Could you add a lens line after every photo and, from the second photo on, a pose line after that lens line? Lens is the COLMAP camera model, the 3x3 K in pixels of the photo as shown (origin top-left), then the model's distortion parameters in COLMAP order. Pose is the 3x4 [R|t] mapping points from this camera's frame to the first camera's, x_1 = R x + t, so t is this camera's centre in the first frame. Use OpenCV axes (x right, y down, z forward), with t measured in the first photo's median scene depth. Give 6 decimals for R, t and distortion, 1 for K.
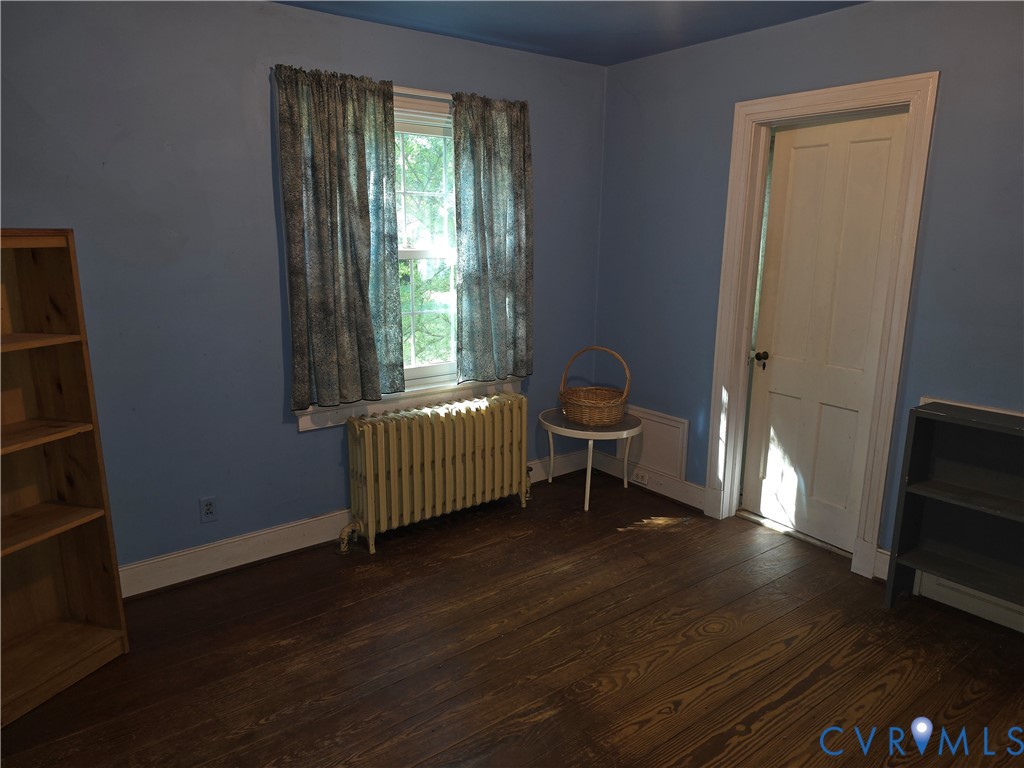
lens RADIAL K [[703.4, 0, 515.7], [0, 703.4, 385.6], [0, 0, 1]] dist [0.071685, -0.080610]
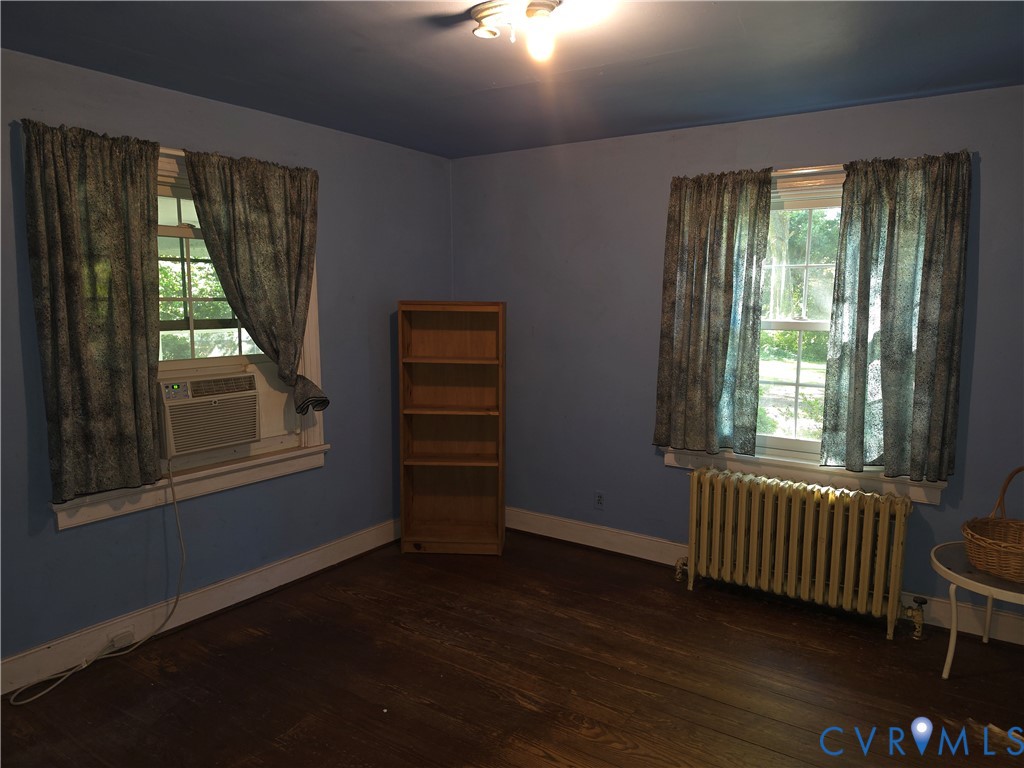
lens RADIAL K [[703.4, 0, 508.6], [0, 703.4, 381.5], [0, 0, 1]] dist [0.071685, -0.080610]
pose [[0.310397, 0.117887, -0.943269, 0.759958], [-0.208539, 0.976554, 0.053424, -0.085757], [0.927451, 0.180126, 0.327703, 0.335154]]
